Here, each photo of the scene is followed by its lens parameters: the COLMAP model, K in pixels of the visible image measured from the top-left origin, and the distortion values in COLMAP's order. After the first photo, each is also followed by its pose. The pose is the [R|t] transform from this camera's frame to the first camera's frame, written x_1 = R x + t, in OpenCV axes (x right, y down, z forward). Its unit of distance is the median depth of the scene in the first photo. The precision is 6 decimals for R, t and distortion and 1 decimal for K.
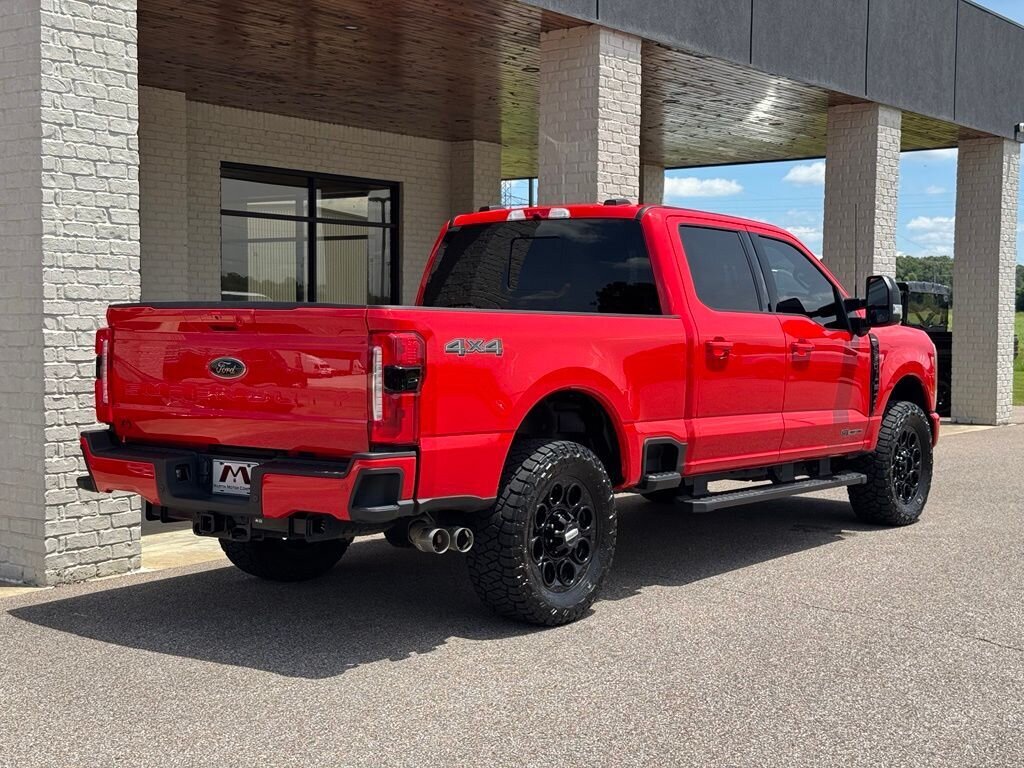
lens RADIAL K [[1414.6, 0, 508.2], [0, 1414.6, 380.5], [0, 0, 1]] dist [0.199405, -0.446604]
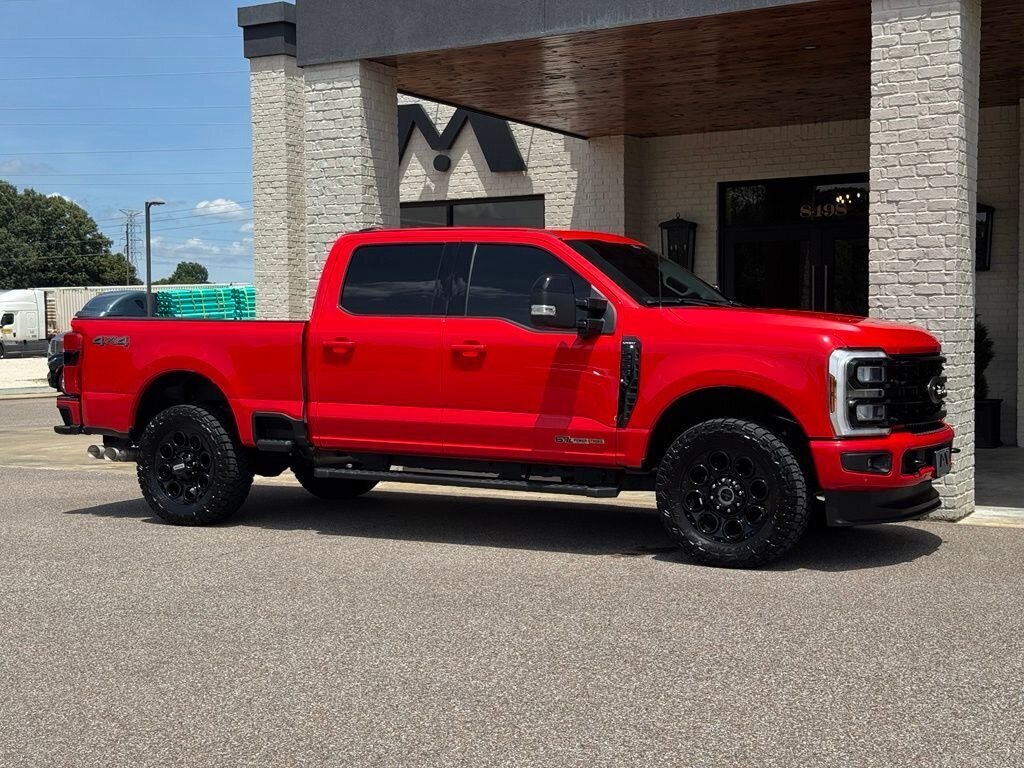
lens RADIAL K [[1414.6, 0, 508.2], [0, 1414.6, 380.5], [0, 0, 1]] dist [0.199405, -0.446604]
pose [[0.134958, 0.027335, -0.990474, 1.344049], [-0.040100, 0.998951, 0.022105, -0.025729], [0.990040, 0.036735, 0.135913, 0.957403]]
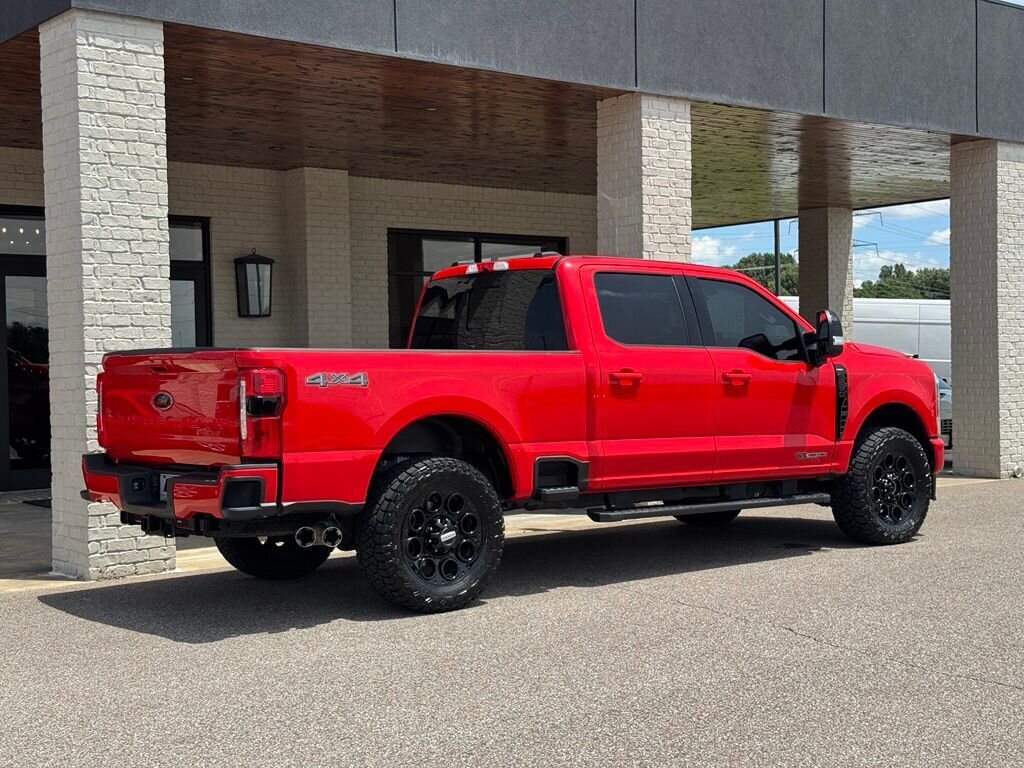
lens RADIAL K [[1415.9, 0, 502.0], [0, 1415.9, 380.0], [0, 0, 1]] dist [0.203499, -0.458098]
pose [[0.970193, -0.021390, -0.241386, 0.319612], [0.012859, 0.999238, -0.036861, 0.018707], [0.241991, 0.032658, 0.969729, -0.126545]]
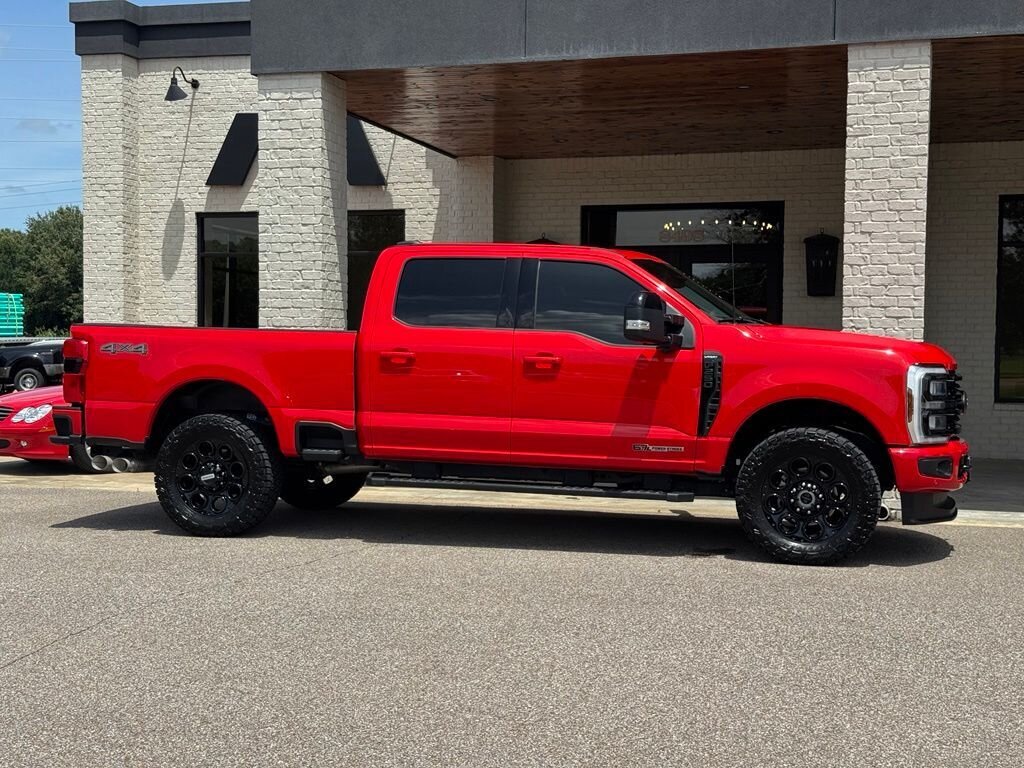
lens RADIAL K [[1414.6, 0, 508.2], [0, 1414.6, 380.5], [0, 0, 1]] dist [0.199405, -0.446604]
pose [[0.366707, 0.019260, -0.930137, 1.304825], [-0.050708, 0.998713, 0.000688, -0.007798], [0.928954, 0.046913, 0.367212, 0.621807]]
